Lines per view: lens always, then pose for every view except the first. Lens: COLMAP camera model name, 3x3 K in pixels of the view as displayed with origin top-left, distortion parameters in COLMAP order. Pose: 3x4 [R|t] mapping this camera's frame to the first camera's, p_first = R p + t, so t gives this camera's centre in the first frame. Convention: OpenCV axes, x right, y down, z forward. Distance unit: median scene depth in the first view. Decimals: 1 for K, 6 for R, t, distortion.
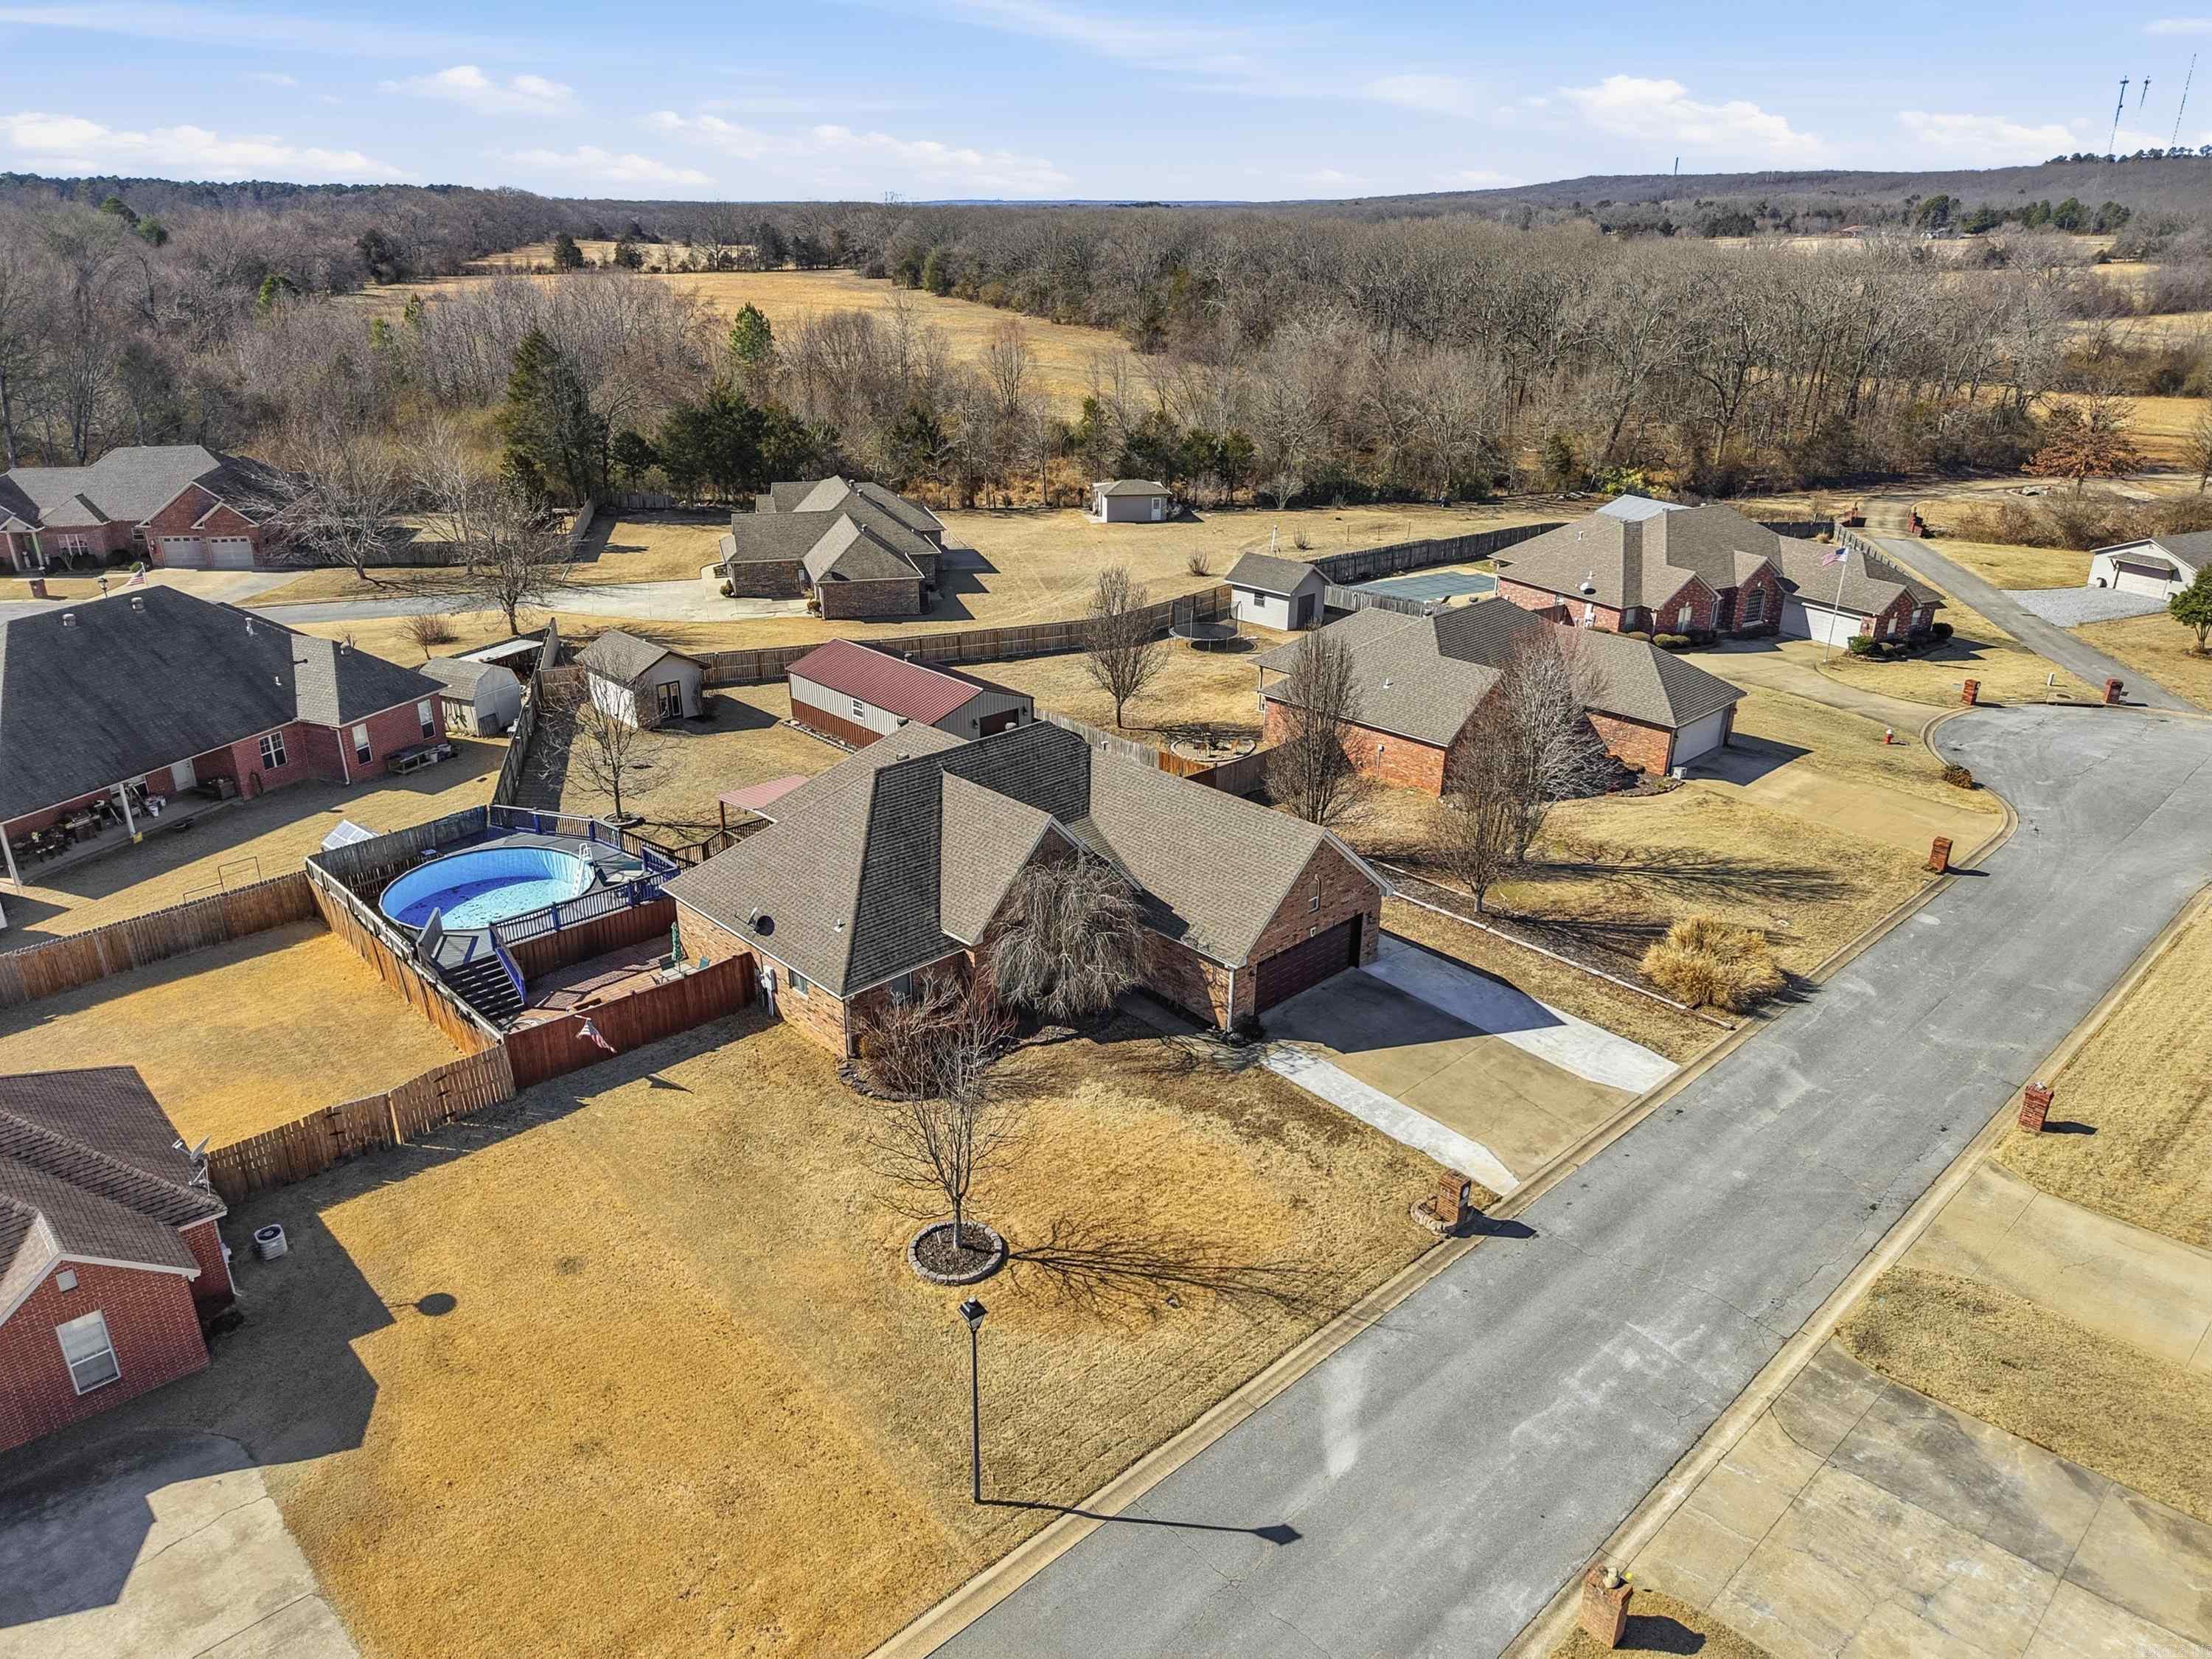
lens RADIAL K [[1483.6, 0, 1090.6], [0, 1483.6, 824.5], [0, 0, 1]] dist [0.003558, 0.003013]
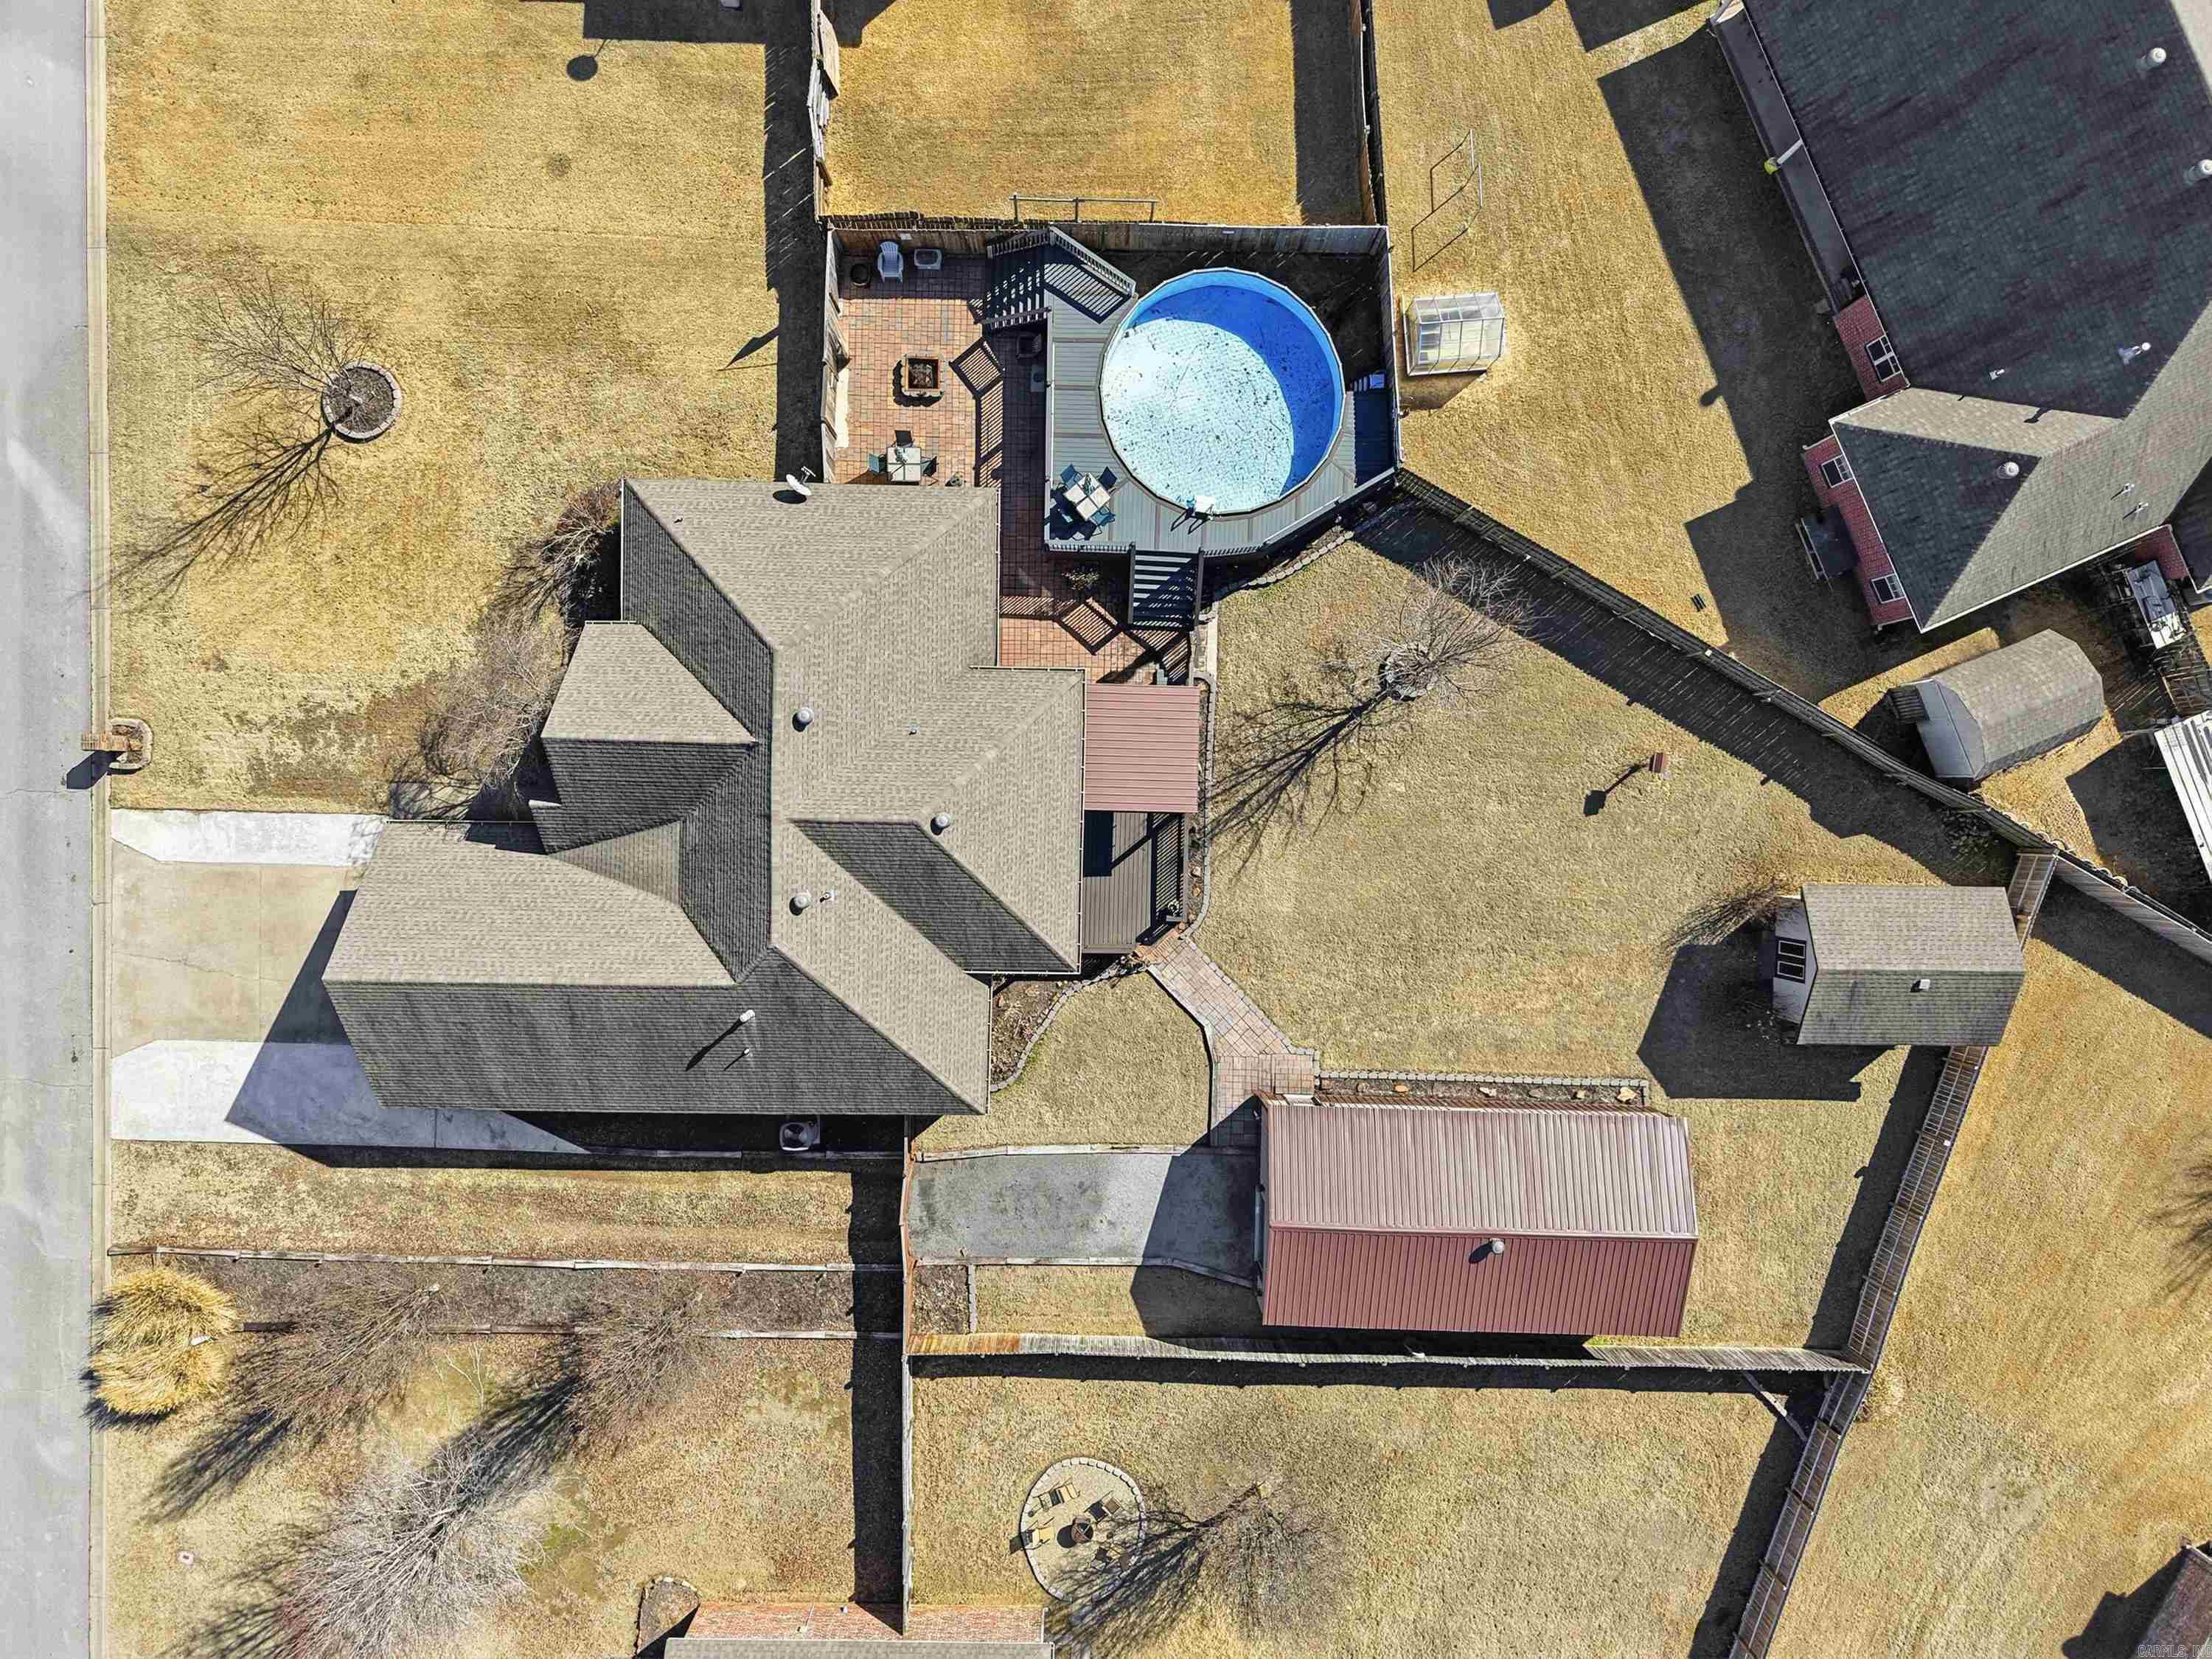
lens RADIAL K [[1483.6, 0, 1090.6], [0, 1483.6, 824.5], [0, 0, 1]] dist [0.003558, 0.003013]
pose [[-0.700839, 0.713256, -0.009565, -0.210654], [-0.285530, -0.268221, 0.920071, -0.928241], [0.653680, 0.647552, 0.391635, 0.953977]]
